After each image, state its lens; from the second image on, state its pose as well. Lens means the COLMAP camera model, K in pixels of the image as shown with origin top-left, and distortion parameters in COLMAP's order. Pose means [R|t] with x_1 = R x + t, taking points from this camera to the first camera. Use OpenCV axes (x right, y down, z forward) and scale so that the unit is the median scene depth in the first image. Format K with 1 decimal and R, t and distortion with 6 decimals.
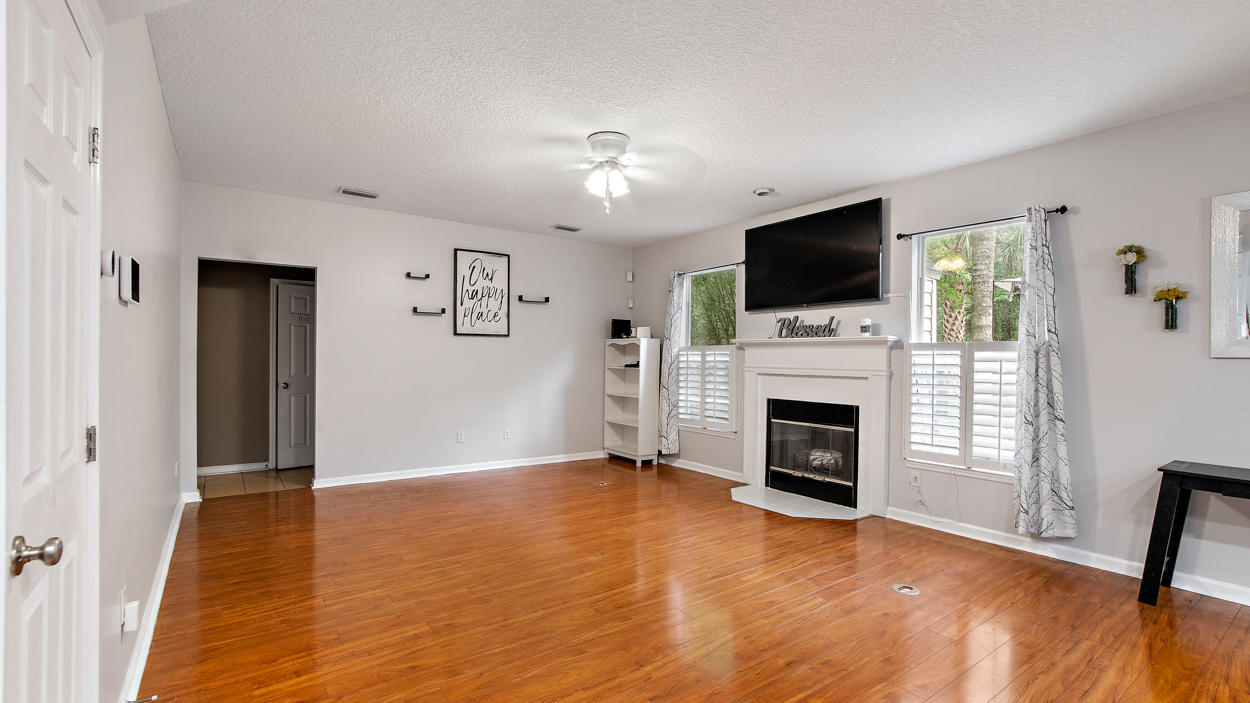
lens RADIAL K [[562.0, 0, 621.9], [0, 562.0, 361.8], [0, 0, 1]] dist [-0.011953, 0.005585]
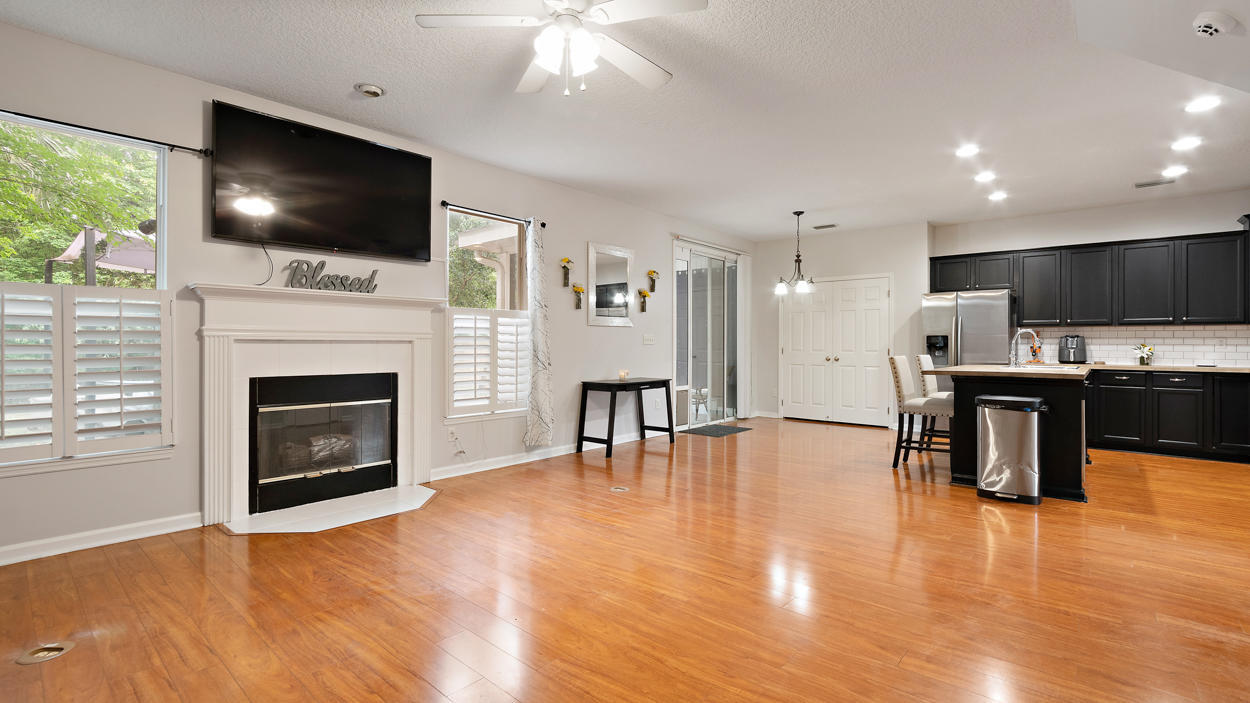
lens RADIAL K [[562.0, 0, 624.1], [0, 562.0, 342.1], [0, 0, 1]] dist [-0.011953, 0.005585]
pose [[-0.227837, -0.009584, 0.973652, -0.468736], [0.000300, 0.999951, 0.009913, 0.017440], [-0.973699, 0.002551, -0.227823, 0.728148]]
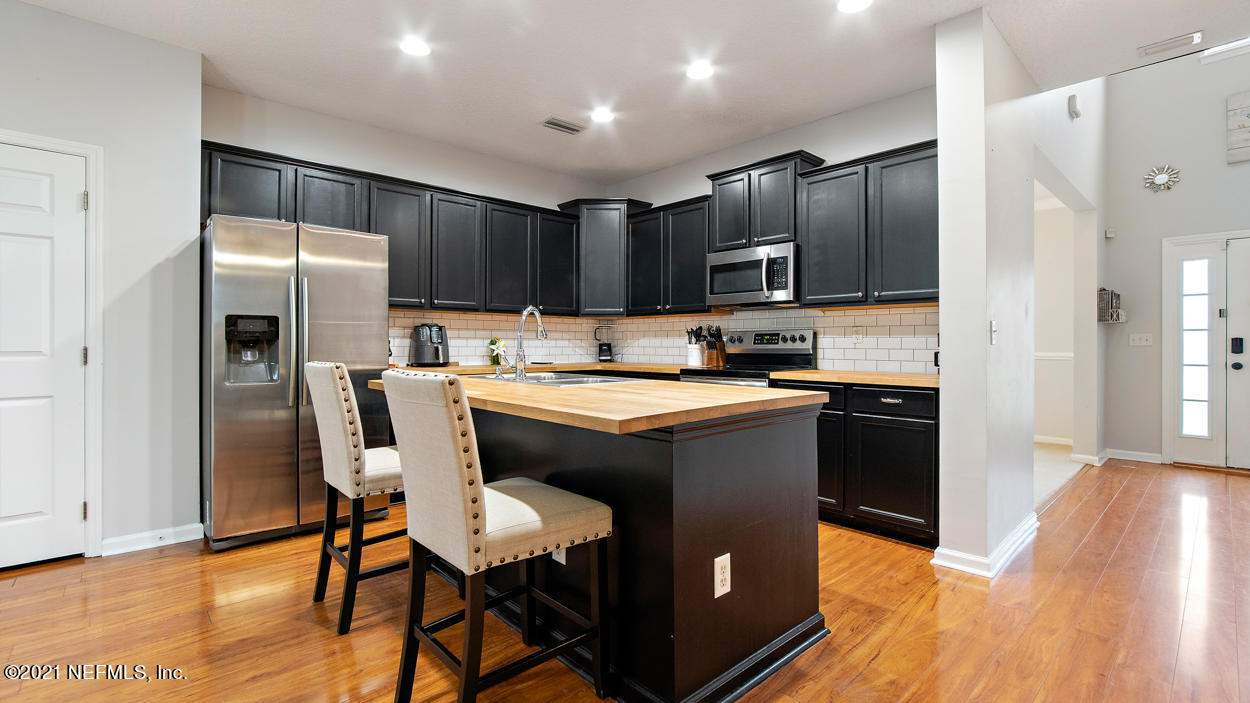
lens RADIAL K [[562.0, 0, 616.6], [0, 562.0, 343.9], [0, 0, 1]] dist [-0.011953, 0.005585]
pose [[-0.994609, -0.014089, -0.102736, 0.268487], [-0.014818, 0.999870, 0.006337, 0.033778], [0.102634, 0.007825, -0.994688, 0.354631]]
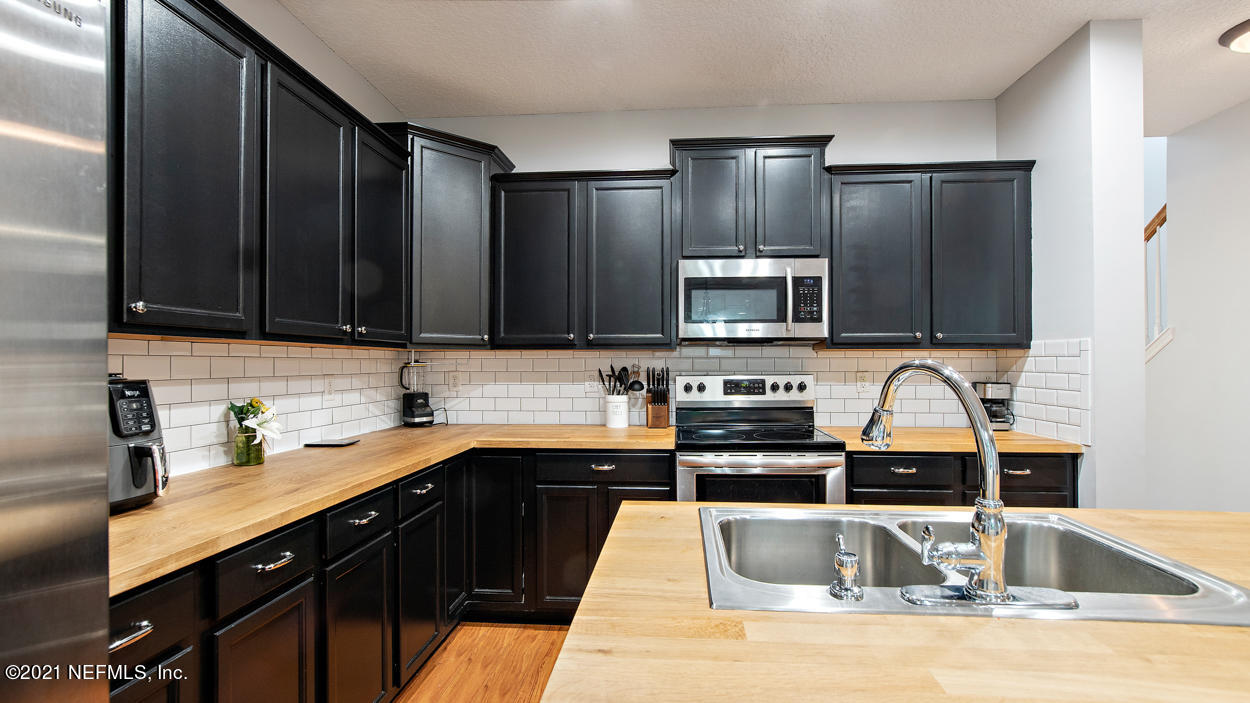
lens RADIAL K [[562.0, 0, 635.4], [0, 562.0, 360.3], [0, 0, 1]] dist [-0.011953, 0.005585]
pose [[-0.650921, -0.013057, -0.759033, 0.473151], [-0.011268, 0.999908, -0.007538, 0.008266], [0.759062, 0.003647, -0.651008, -0.099964]]
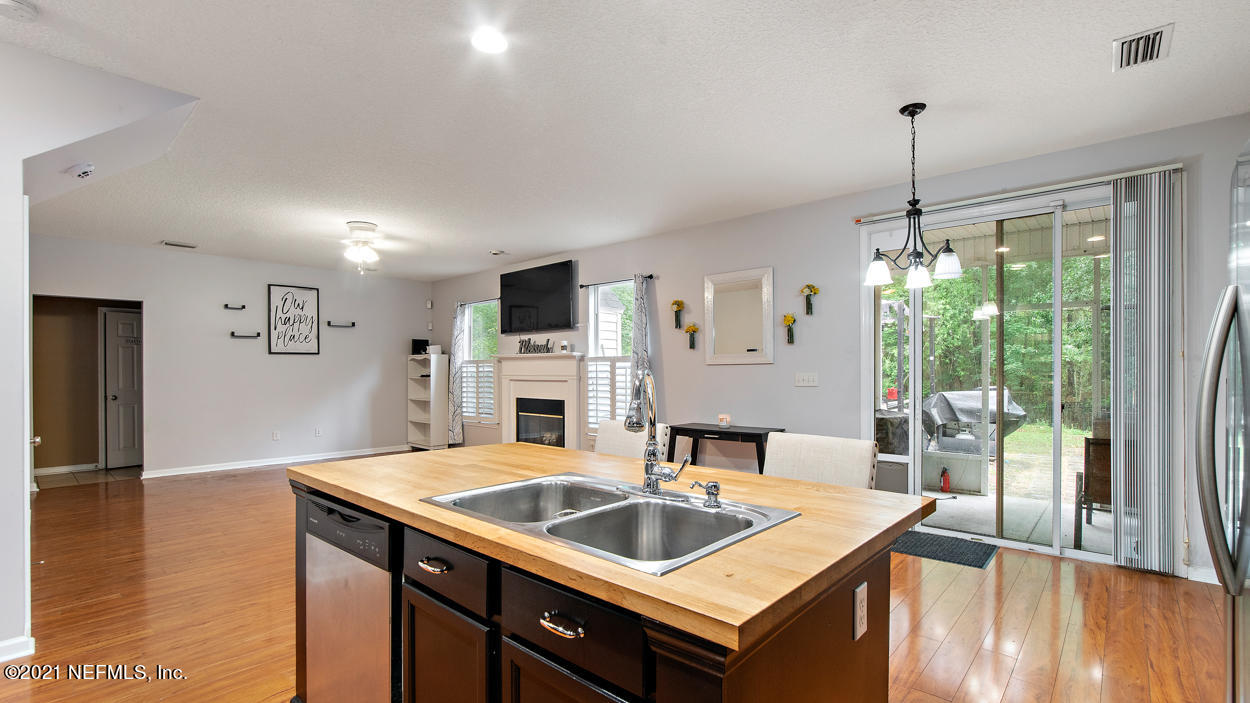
lens RADIAL K [[562.0, 0, 610.4], [0, 562.0, 370.8], [0, 0, 1]] dist [-0.011953, 0.005585]
pose [[0.980930, -0.015323, 0.193756, 0.220063], [0.016130, 0.999867, -0.002585, 0.006821], [-0.193691, 0.005661, 0.981046, -0.398013]]
